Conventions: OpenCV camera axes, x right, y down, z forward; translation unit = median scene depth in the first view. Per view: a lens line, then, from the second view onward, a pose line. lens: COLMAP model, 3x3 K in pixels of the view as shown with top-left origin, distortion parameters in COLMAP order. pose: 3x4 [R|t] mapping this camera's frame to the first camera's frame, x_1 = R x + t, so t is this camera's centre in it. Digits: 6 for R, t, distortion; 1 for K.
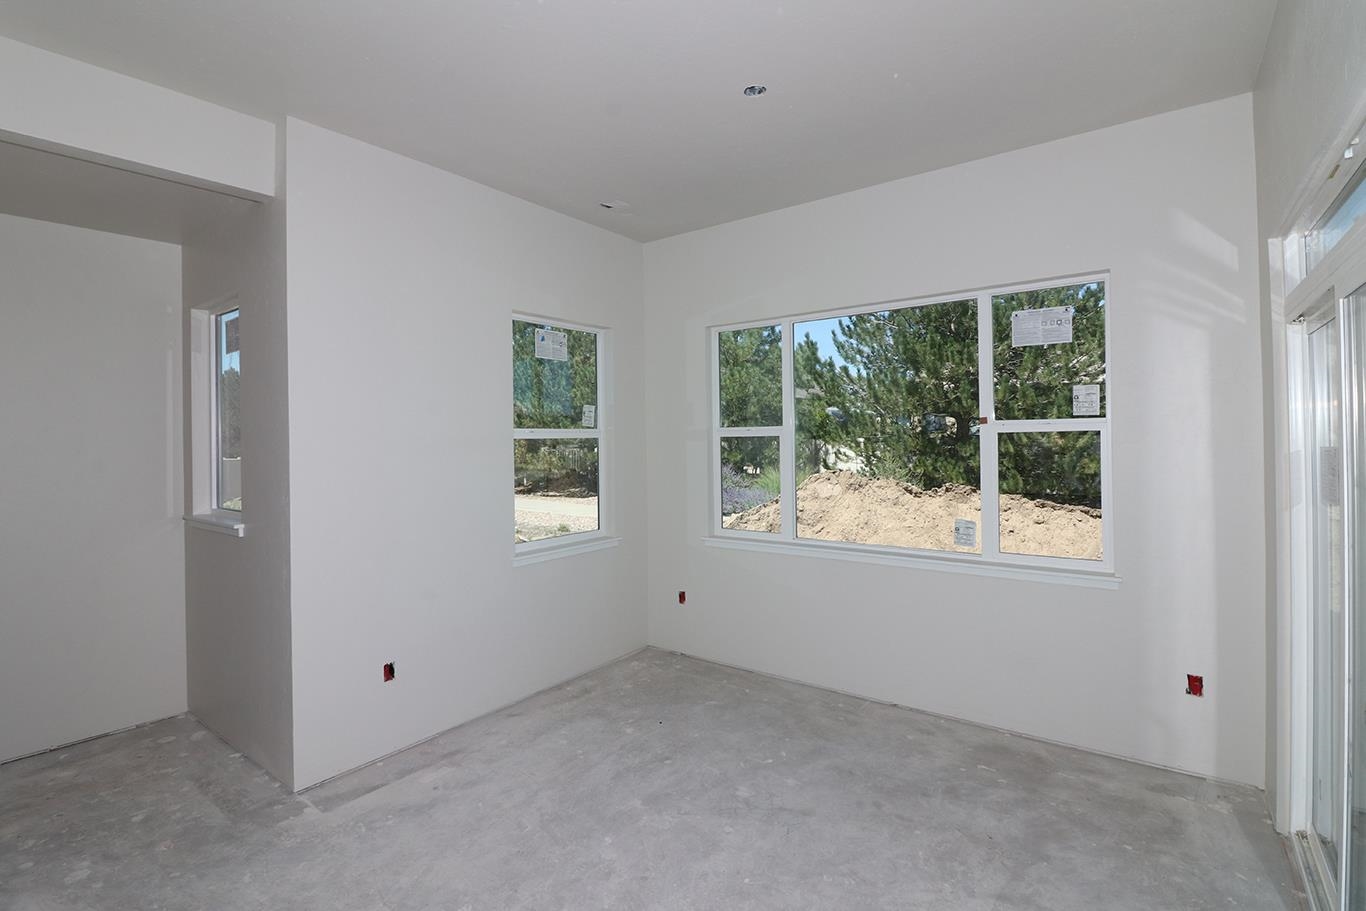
lens RADIAL K [[635.7, 0, 654.8], [0, 635.7, 436.2], [0, 0, 1]] dist [0.001633, -0.012256]
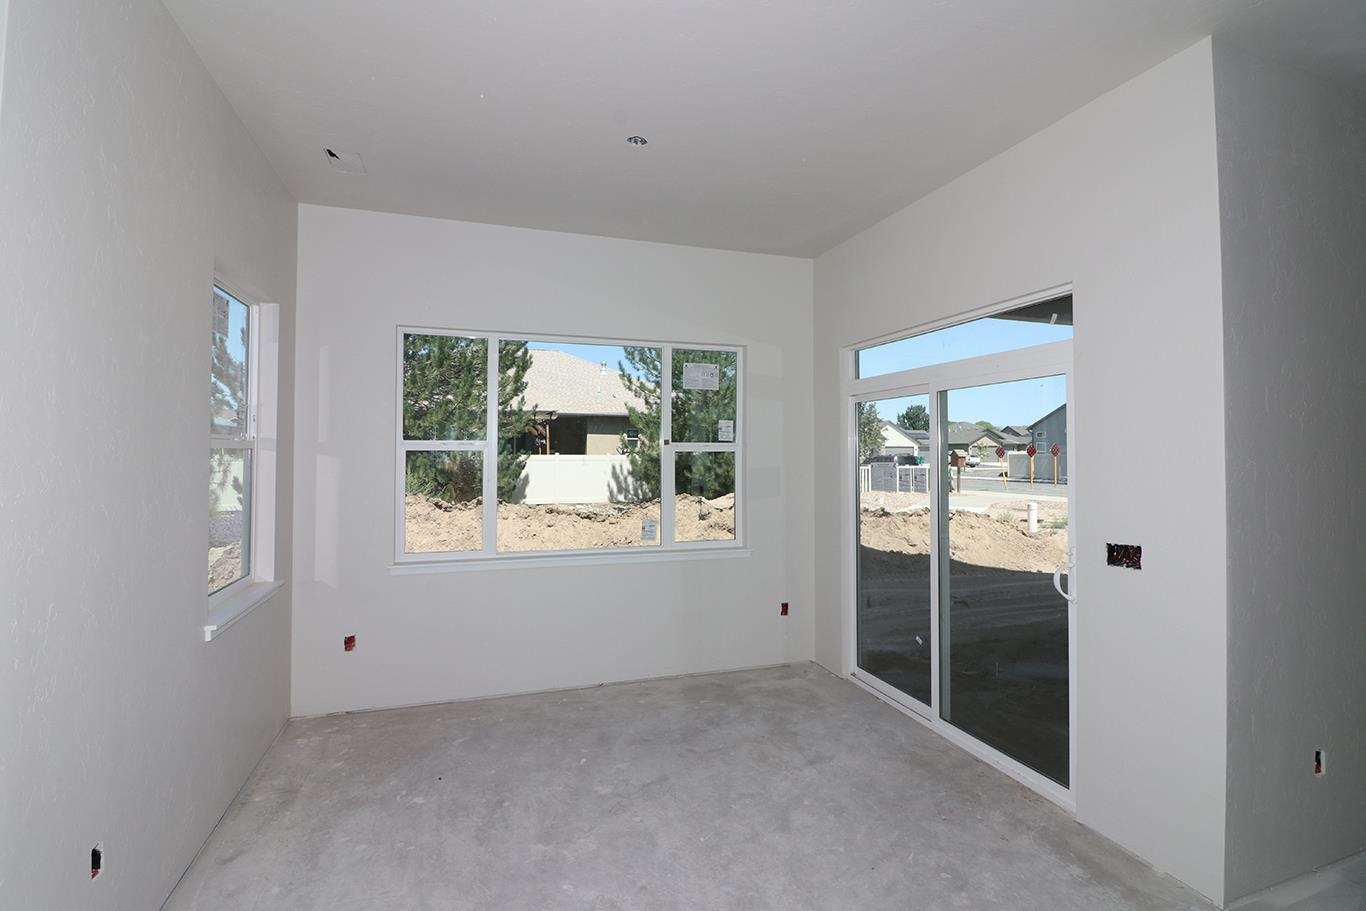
lens RADIAL K [[626.5, 0, 676.3], [0, 626.5, 439.2], [0, 0, 1]] dist [-0.001252, -0.011832]
pose [[0.570918, 0.034042, 0.820301, -0.562171], [-0.014730, 0.999404, -0.031223, 0.009607], [-0.820875, 0.005743, 0.571079, 0.262864]]
